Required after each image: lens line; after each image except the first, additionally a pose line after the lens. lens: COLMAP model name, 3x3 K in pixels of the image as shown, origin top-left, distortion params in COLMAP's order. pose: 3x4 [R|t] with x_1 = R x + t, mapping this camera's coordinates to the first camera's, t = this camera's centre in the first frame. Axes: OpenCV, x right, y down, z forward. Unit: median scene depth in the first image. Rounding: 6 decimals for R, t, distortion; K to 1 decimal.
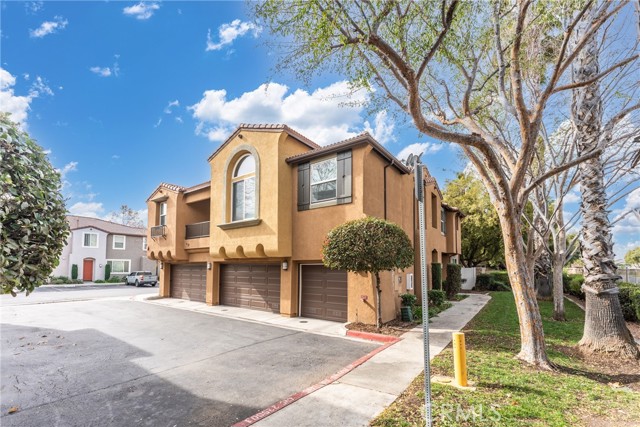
lens RADIAL K [[260.7, 0, 318.6], [0, 260.7, 207.3], [0, 0, 1]] dist [0.000846, 0.000139]
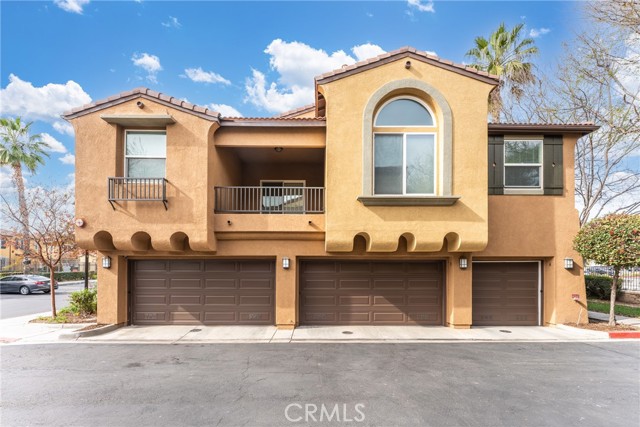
lens RADIAL K [[253.1, 0, 337.9], [0, 253.1, 228.4], [0, 0, 1]] dist [-0.000149, -0.000119]
pose [[0.802880, 0.082957, 0.590341, -0.715893], [-0.132299, 0.990371, 0.040760, 0.116043], [-0.581275, -0.110827, 0.806124, 0.516002]]
